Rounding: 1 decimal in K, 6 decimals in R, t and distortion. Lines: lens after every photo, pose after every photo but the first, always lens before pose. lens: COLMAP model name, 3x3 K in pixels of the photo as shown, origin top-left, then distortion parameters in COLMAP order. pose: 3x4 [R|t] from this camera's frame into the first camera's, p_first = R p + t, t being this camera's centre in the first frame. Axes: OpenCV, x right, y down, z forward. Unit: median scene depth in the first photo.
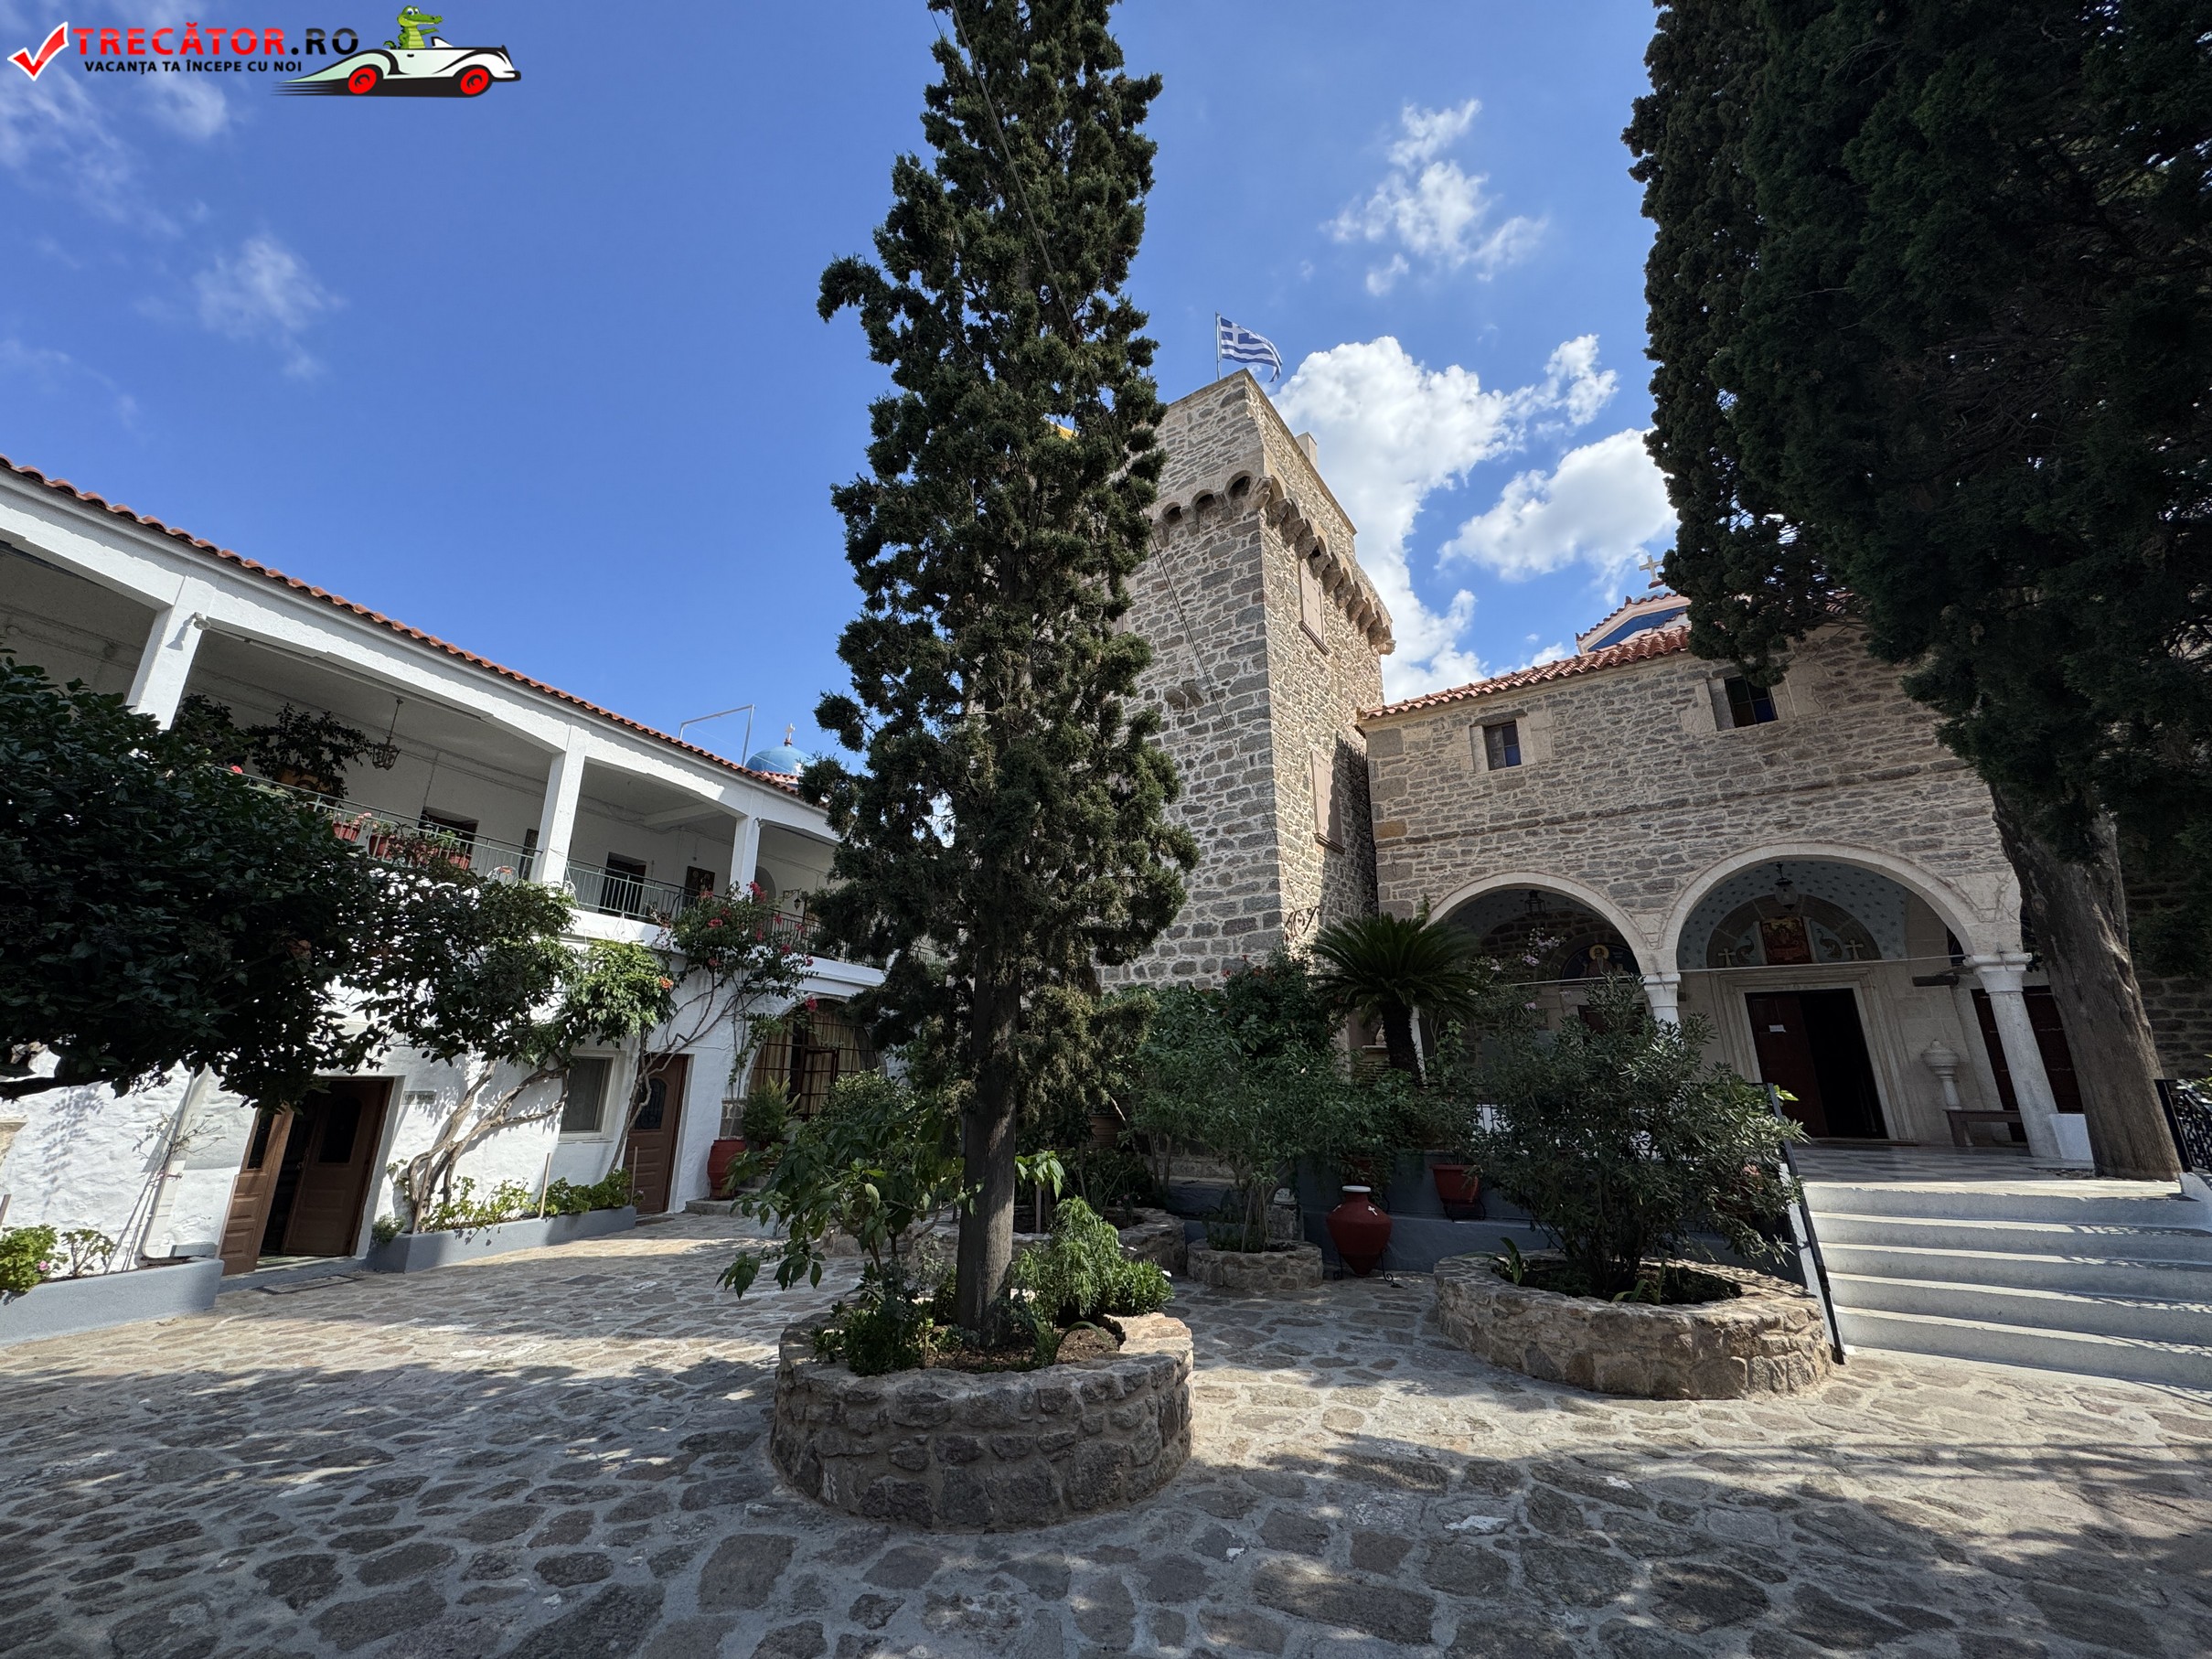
lens RADIAL K [[887.4, 0, 1111.4], [0, 887.4, 824.7], [0, 0, 1]] dist [-0.003362, 0.000910]
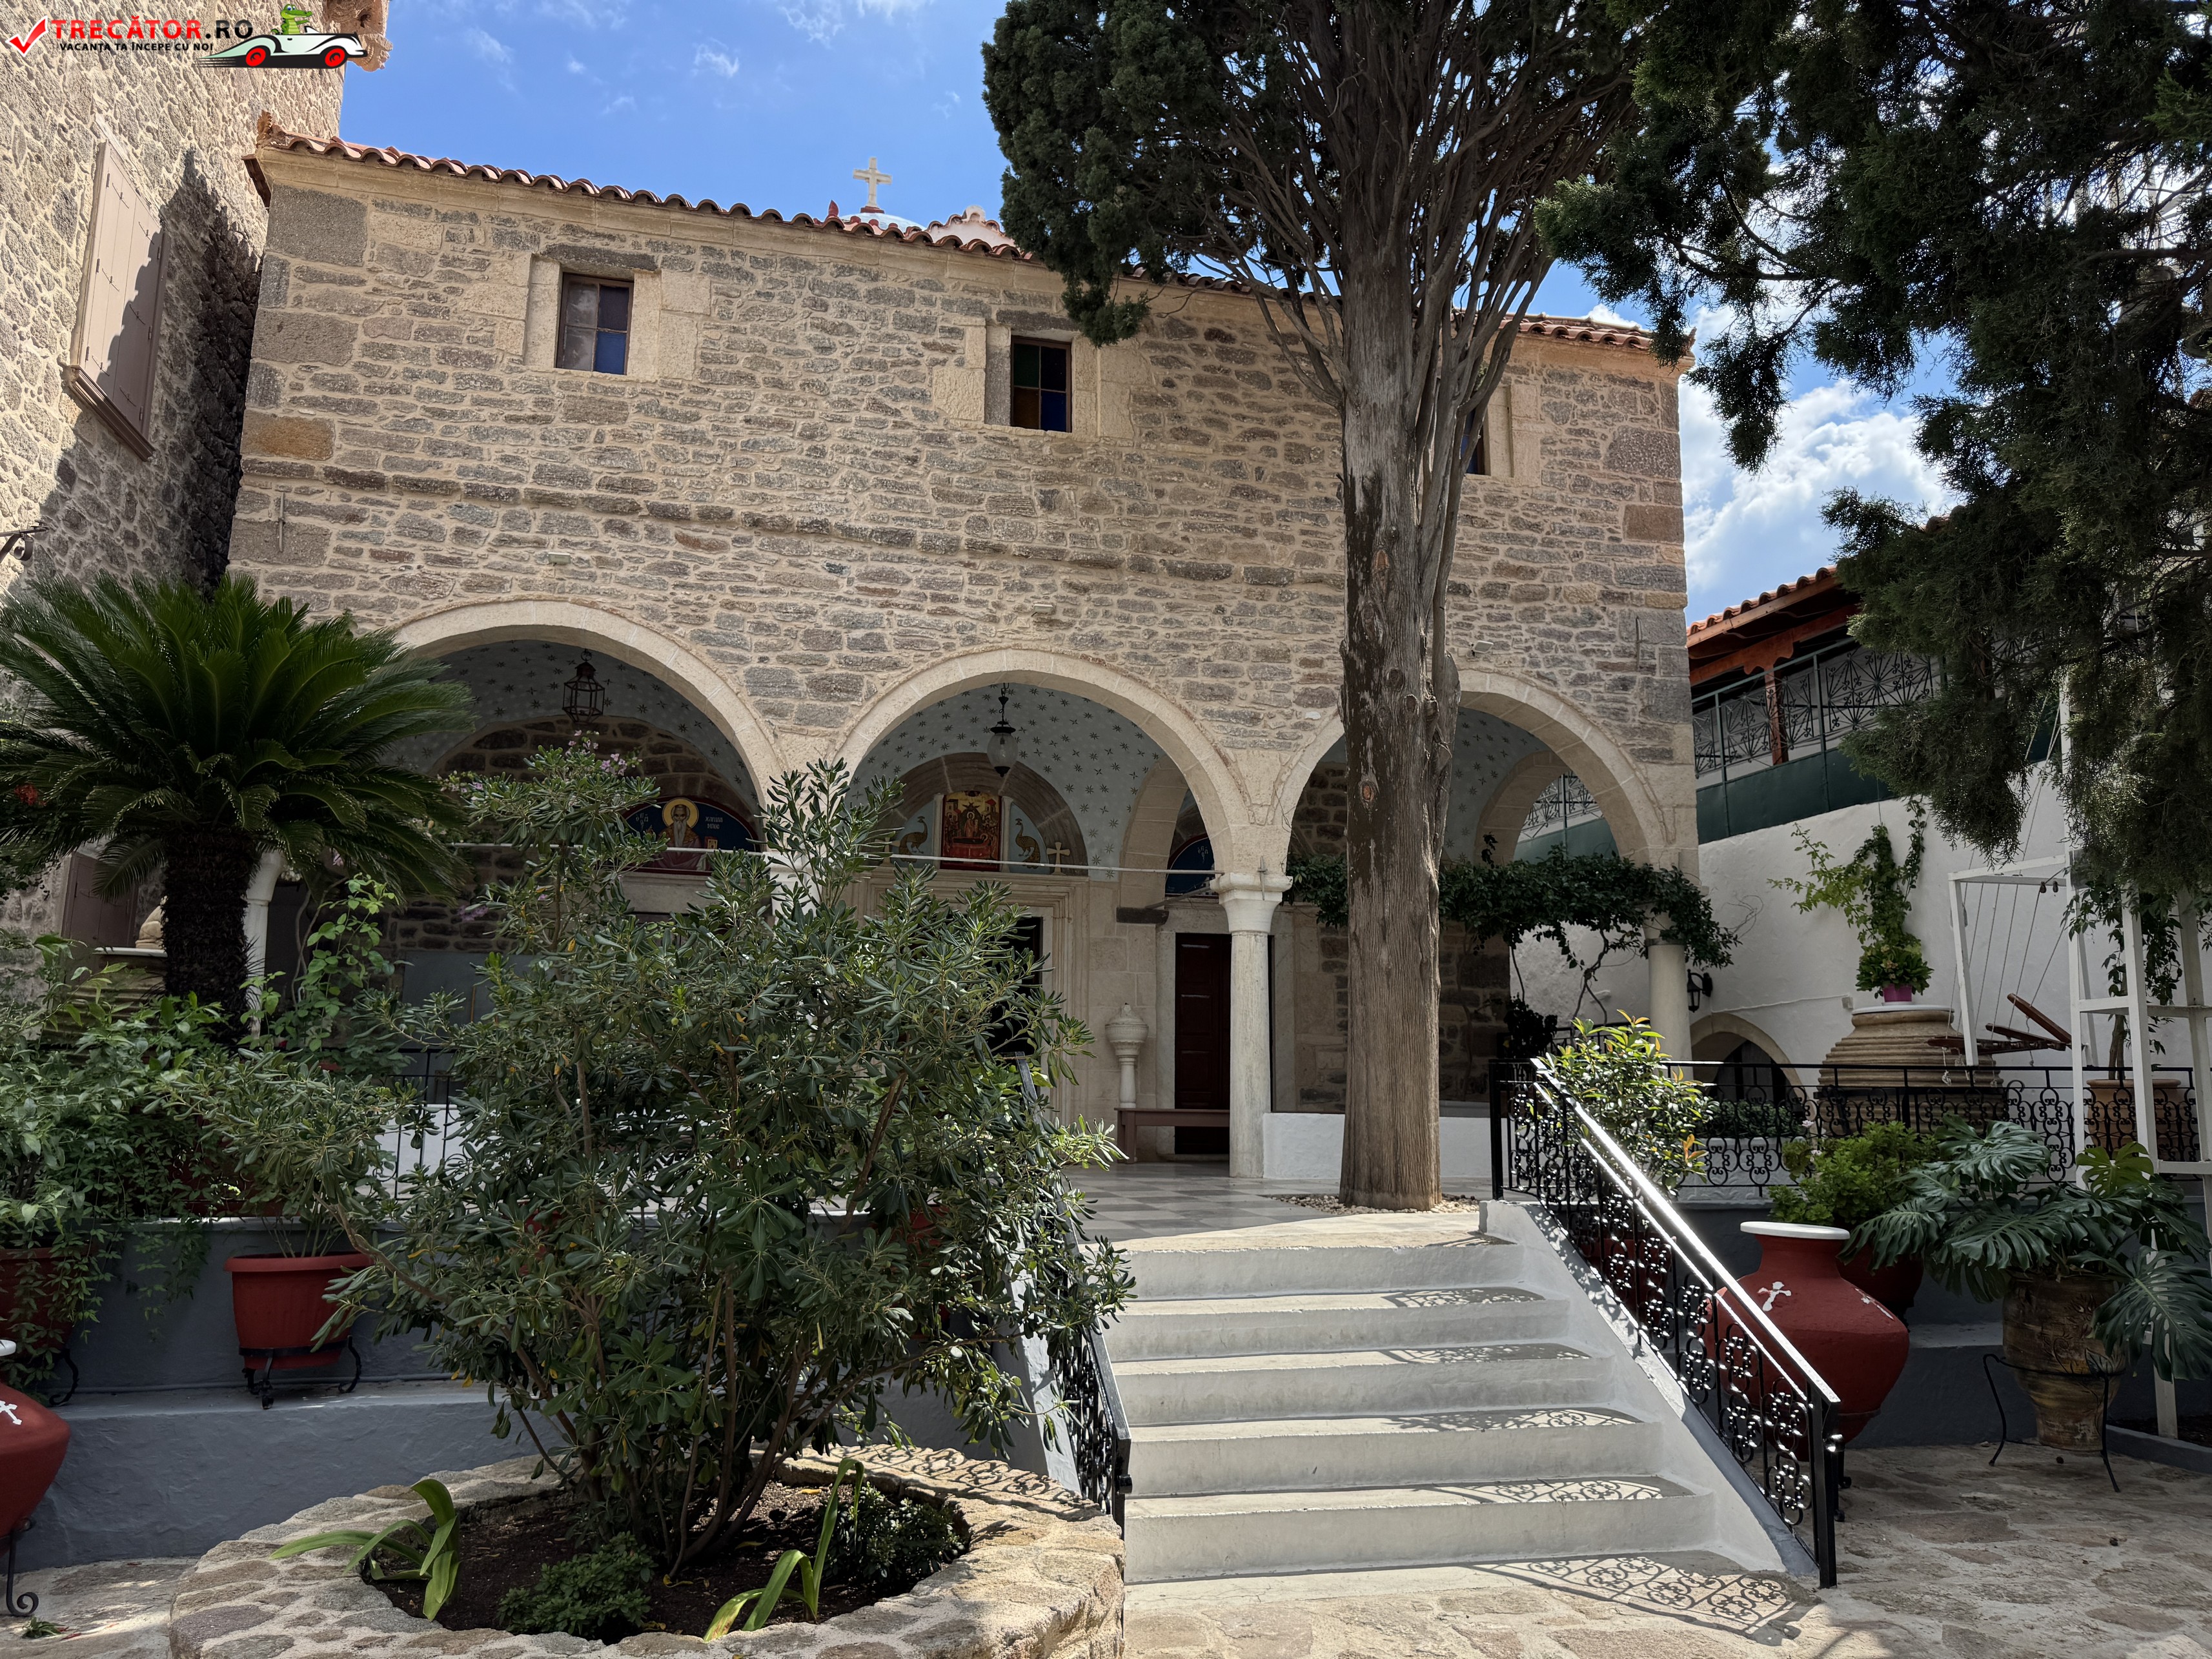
lens RADIAL K [[1563.3, 0, 1100.3], [0, 1563.3, 827.3], [0, 0, 1]] dist [0.064392, -0.072578]
pose [[0.686425, 0.132153, 0.715092, 0.090216], [-0.219295, 0.975188, 0.030284, 0.087399], [-0.693348, -0.177604, 0.698374, 0.250083]]
